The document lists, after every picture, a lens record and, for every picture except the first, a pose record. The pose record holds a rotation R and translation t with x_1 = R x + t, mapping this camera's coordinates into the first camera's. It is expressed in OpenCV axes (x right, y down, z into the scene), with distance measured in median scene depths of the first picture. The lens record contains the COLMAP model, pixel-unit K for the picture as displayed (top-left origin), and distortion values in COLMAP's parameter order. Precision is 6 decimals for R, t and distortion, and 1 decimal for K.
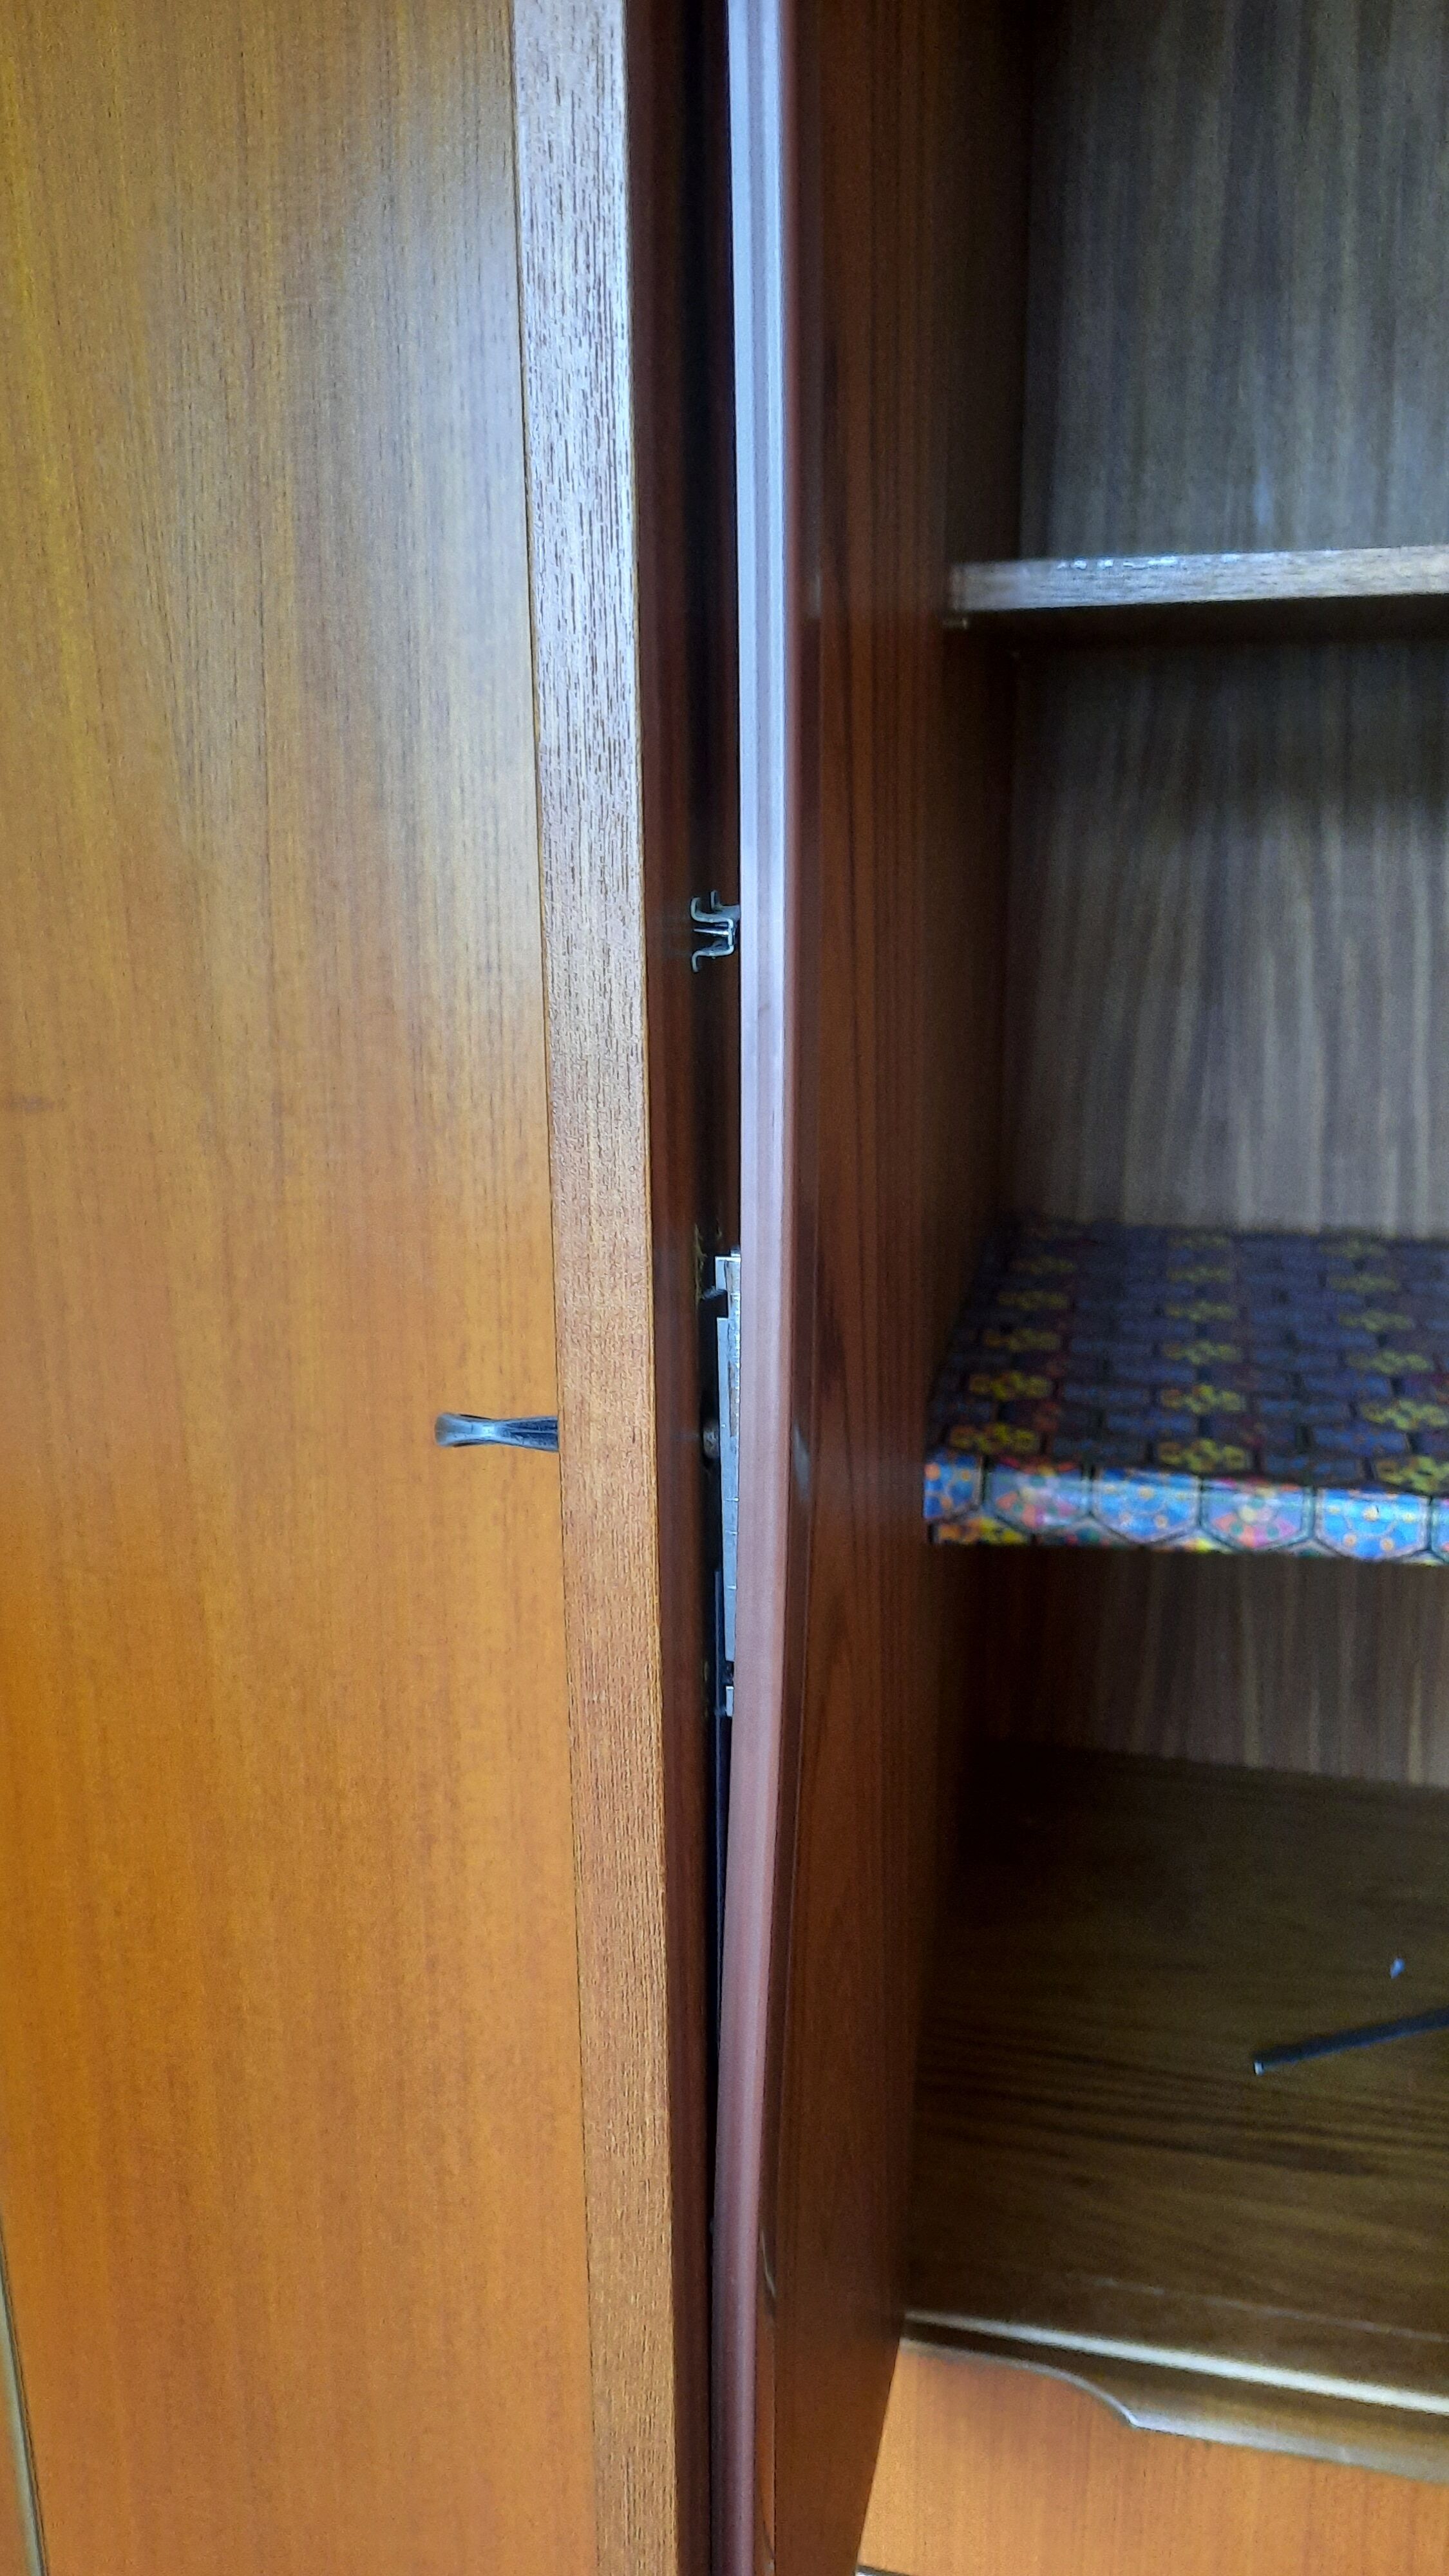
lens RADIAL K [[1966.3, 0, 681.2], [0, 1966.3, 1287.7], [0, 0, 1]] dist [0.039466, -0.066354]
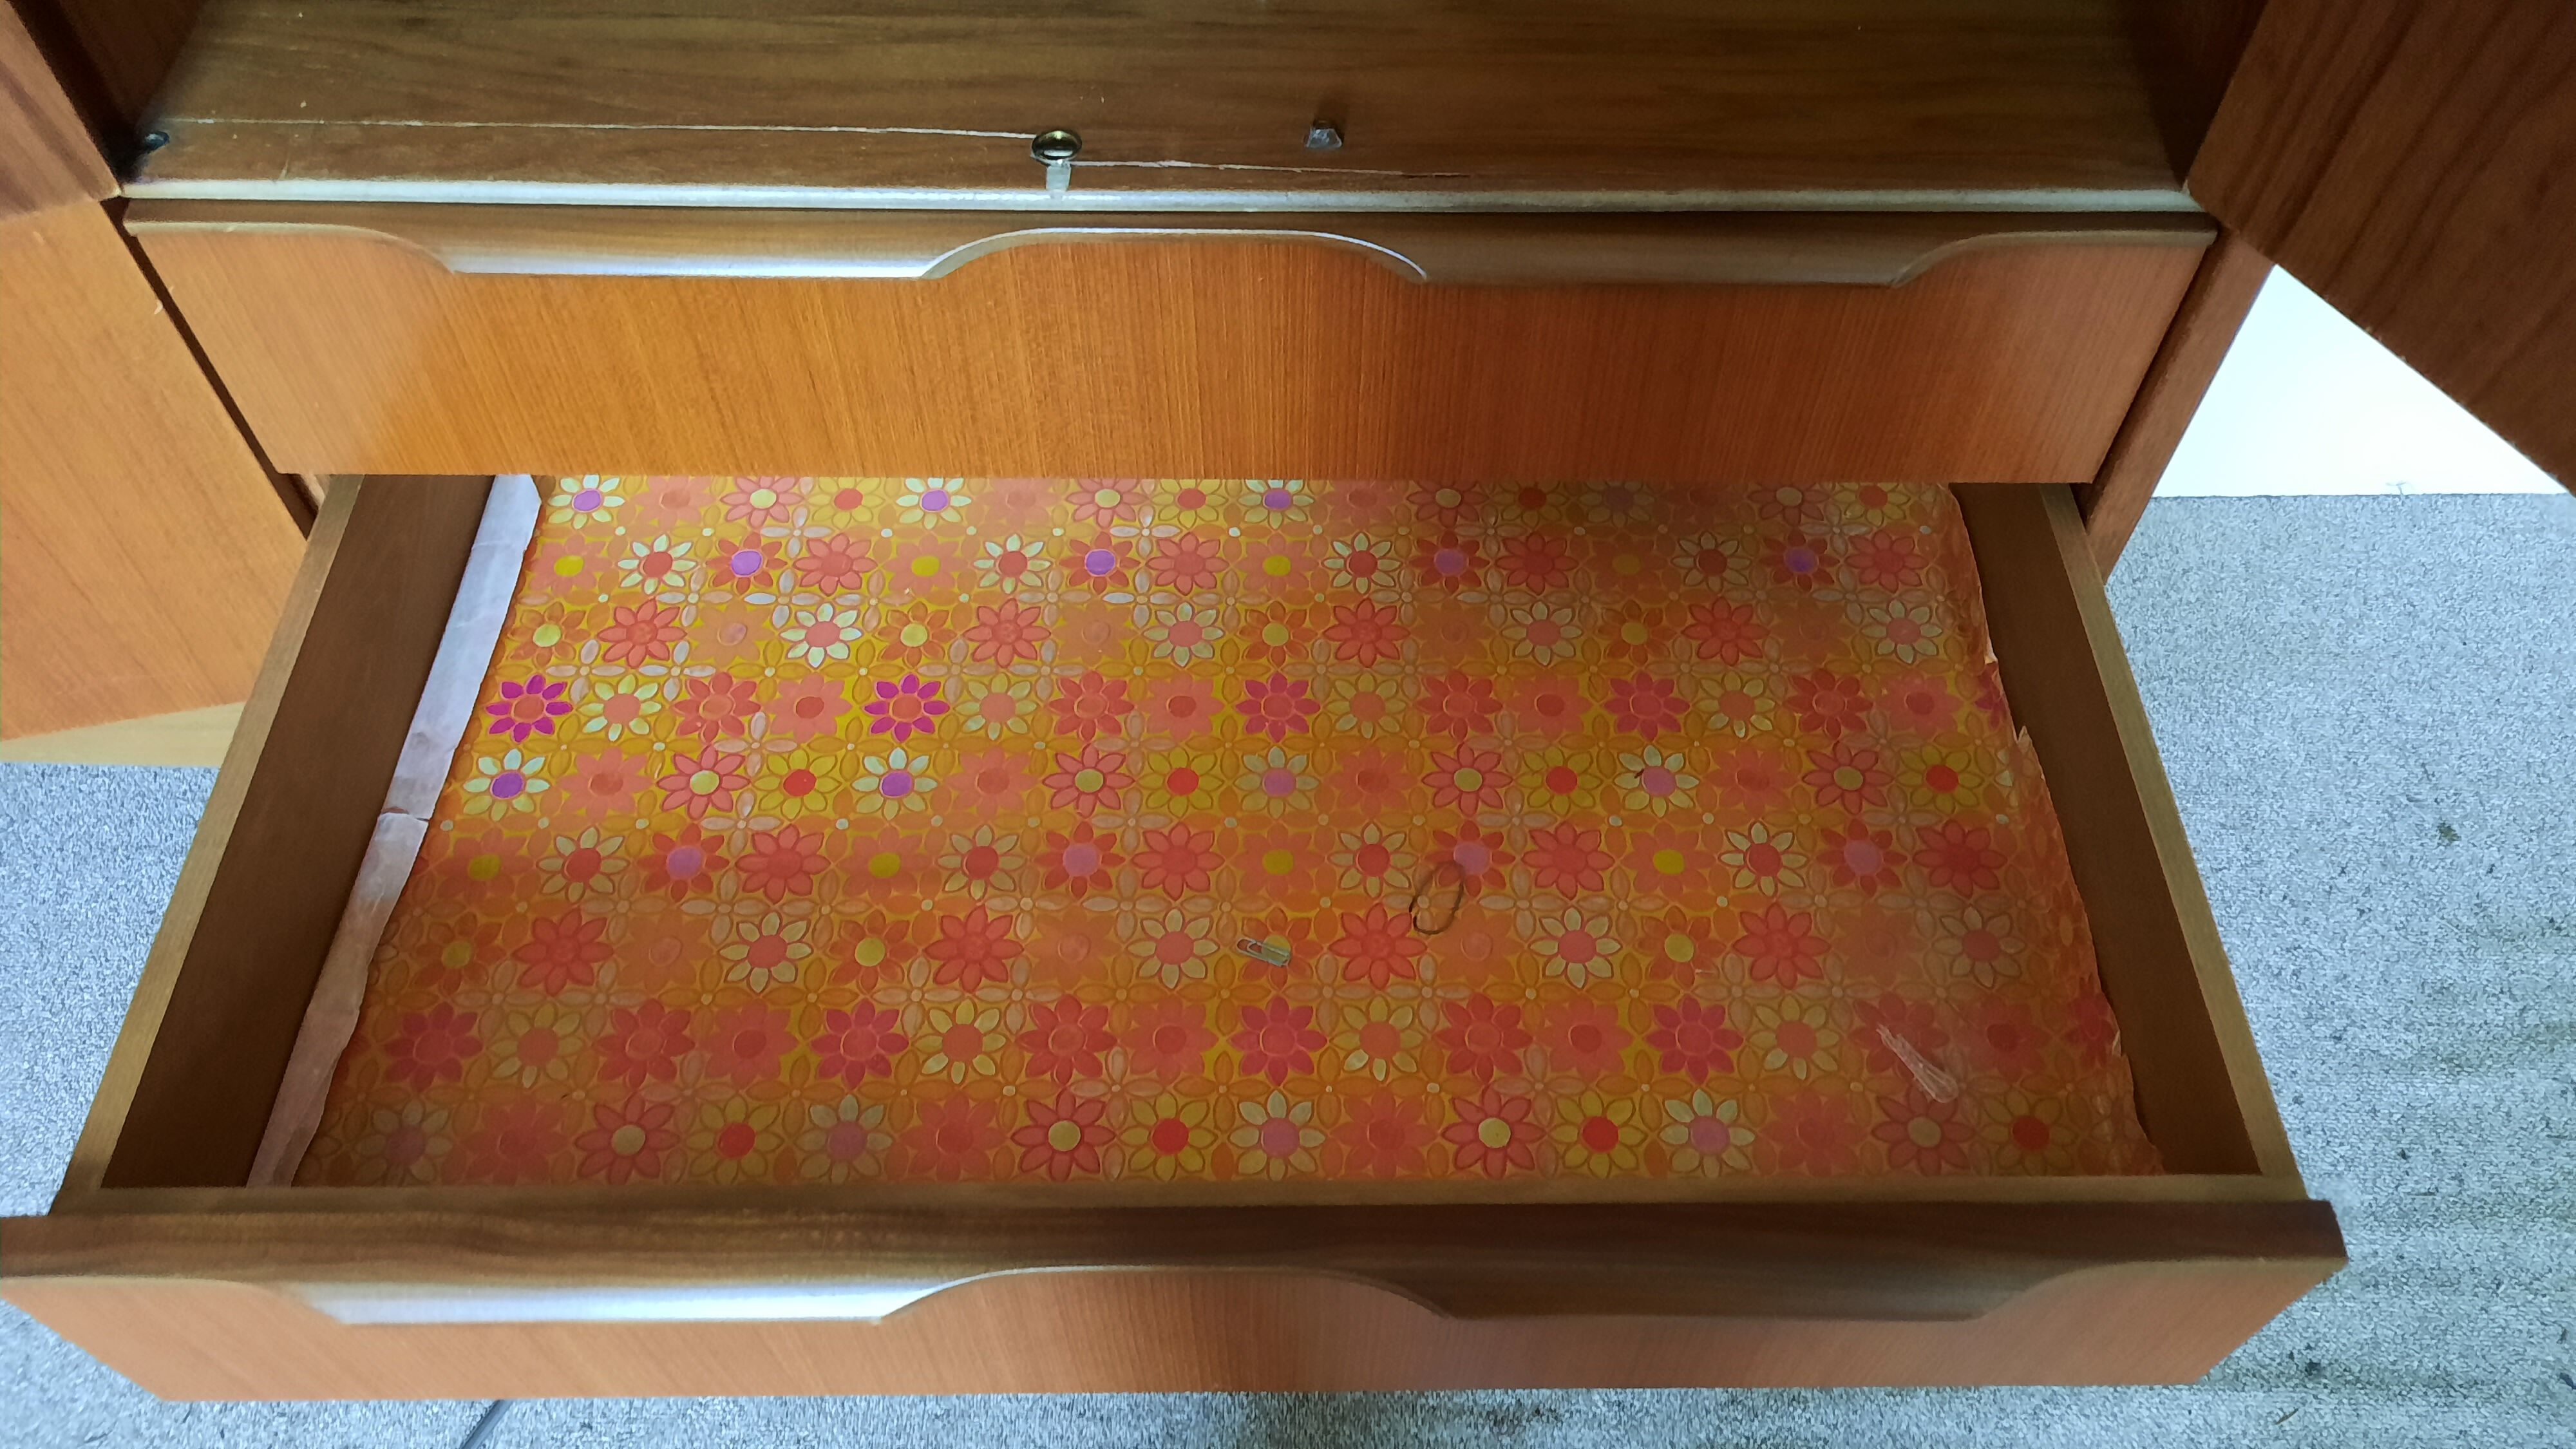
lens RADIAL K [[1915.7, 0, 1302.3], [0, 1915.7, 774.0], [0, 0, 1]] dist [0.050283, -0.058711]
pose [[0.968023, -0.187689, 0.166447, 0.394298], [0.041901, 0.775150, 0.630386, 0.216489], [-0.247338, -0.603253, 0.758228, 0.120720]]
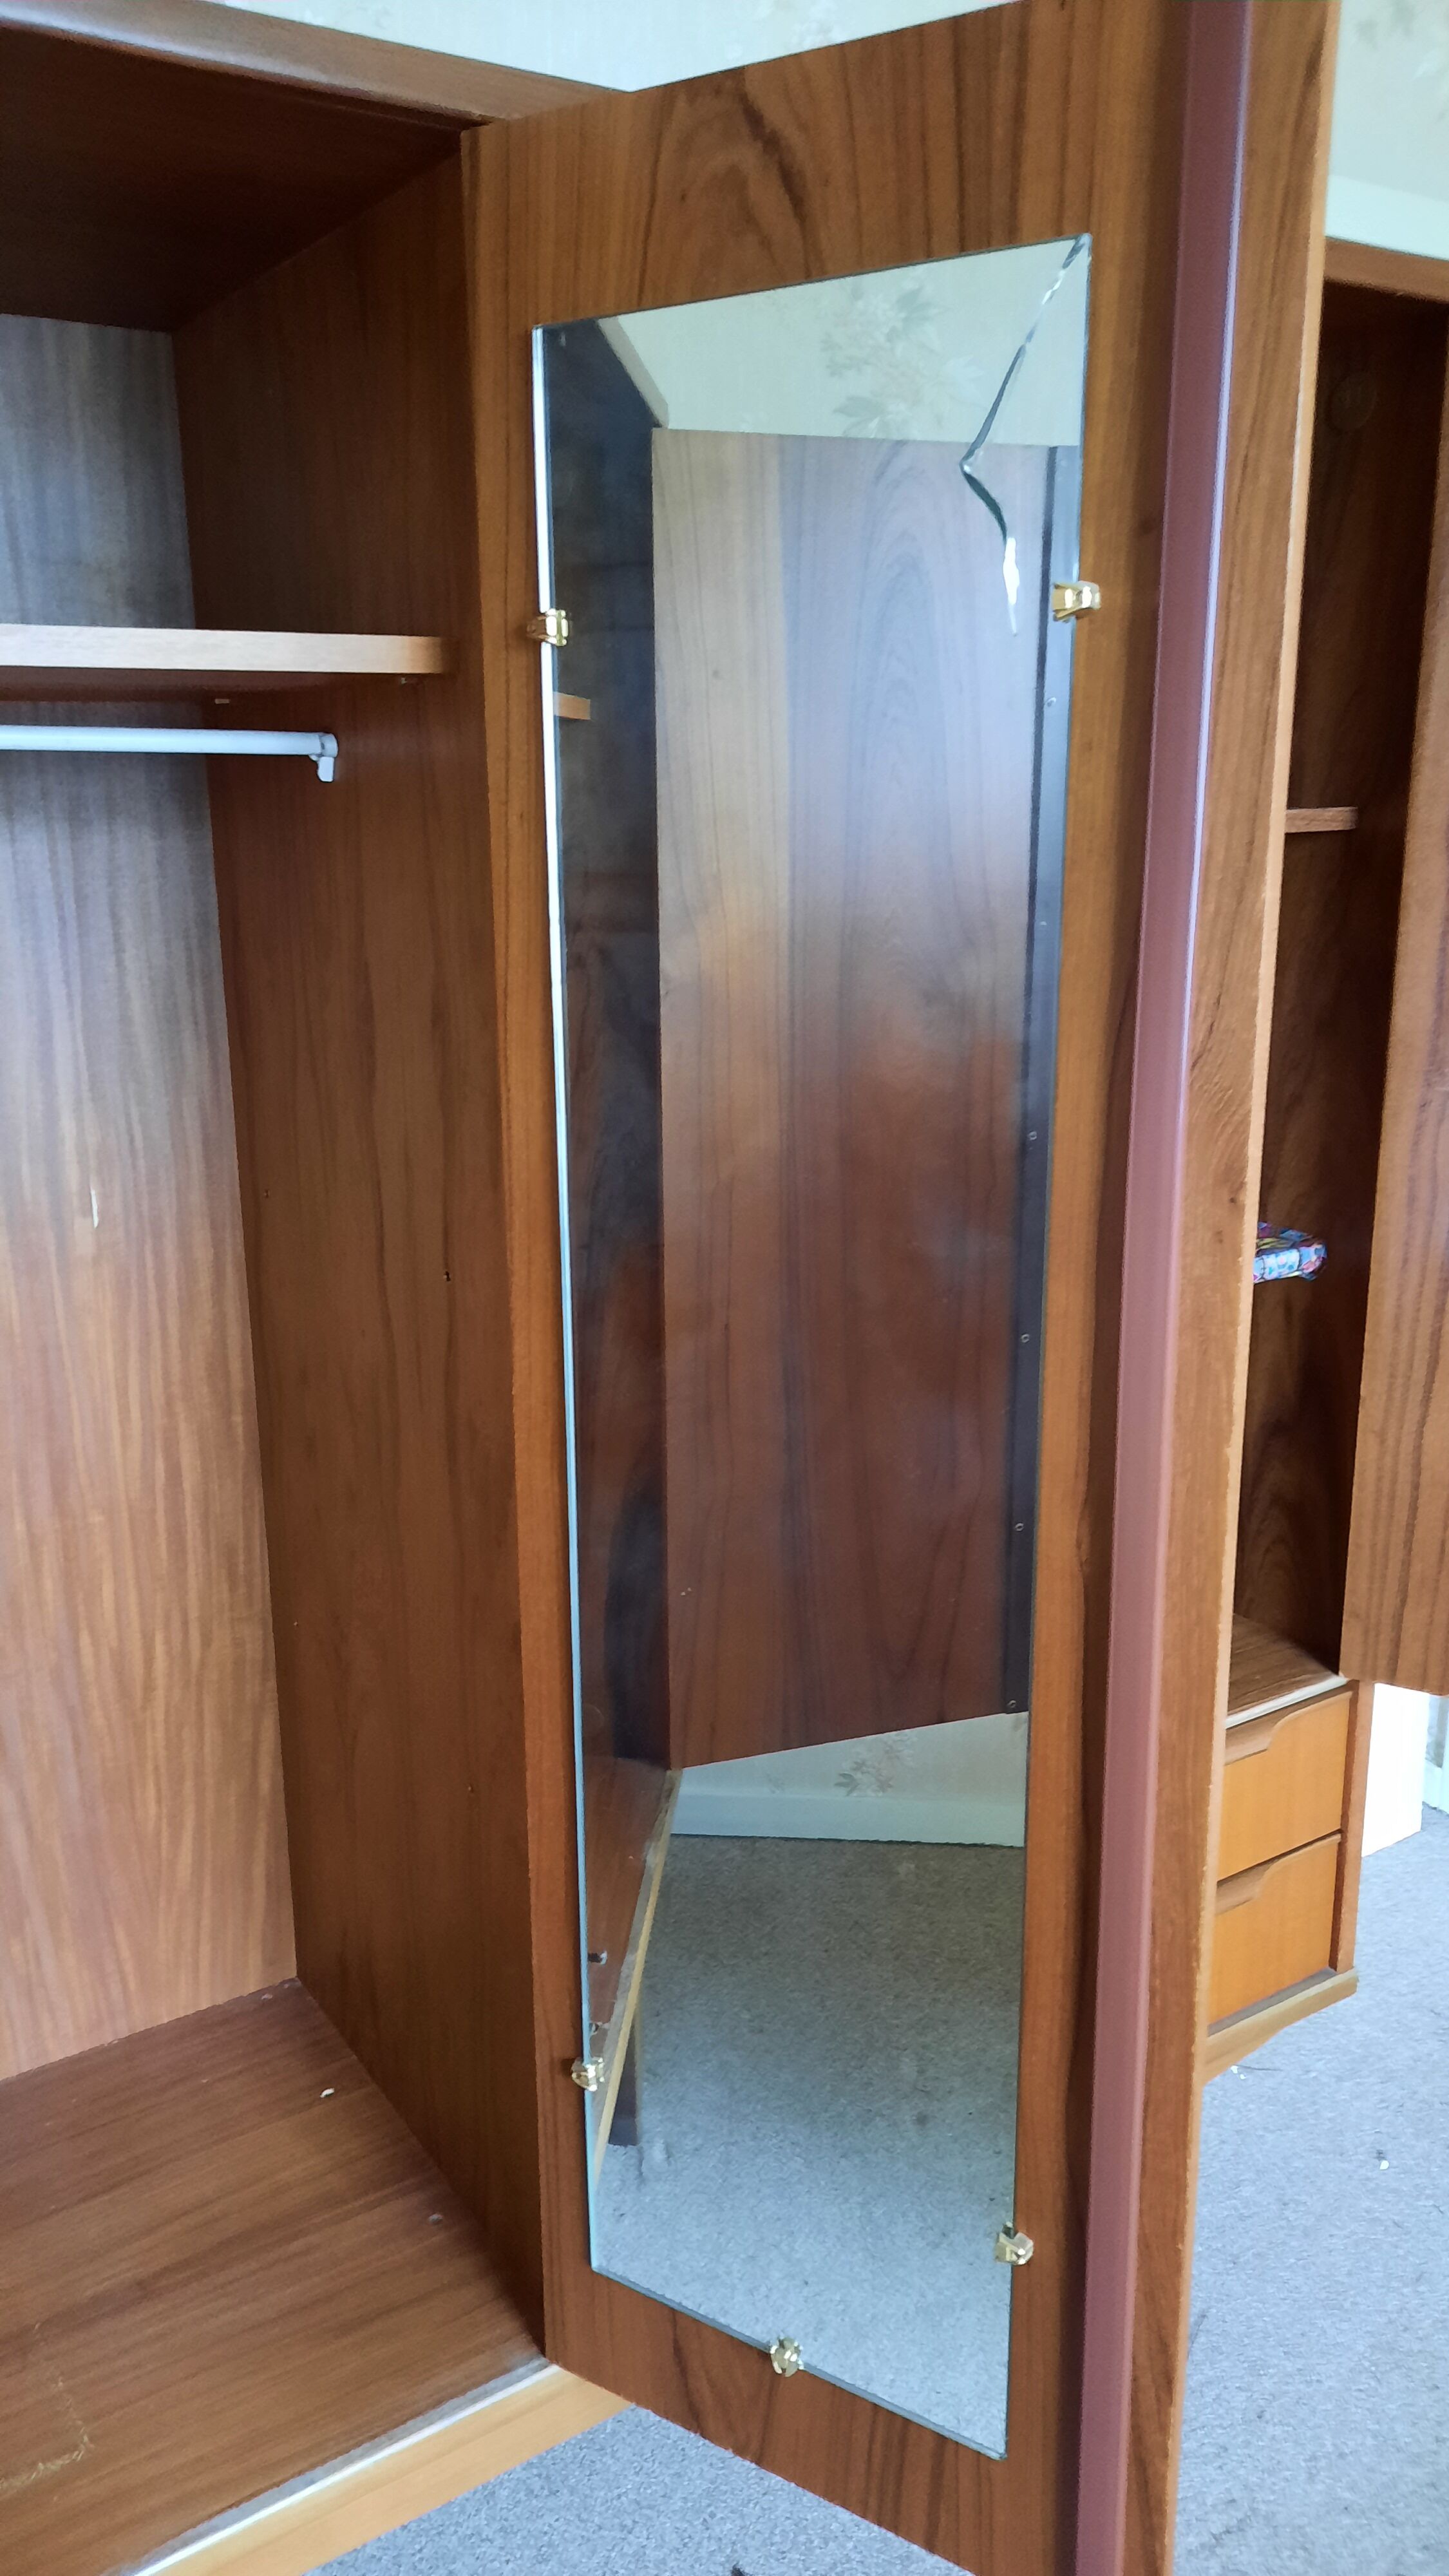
lens RADIAL K [[1880.7, 0, 721.1], [0, 1880.7, 1302.0], [0, 0, 1]] dist [0.056690, -0.058461]
pose [[0.682162, -0.177538, 0.709320, -0.748452], [0.194859, 0.979134, 0.057673, -0.037934], [-0.704758, 0.098875, 0.702524, -0.134839]]
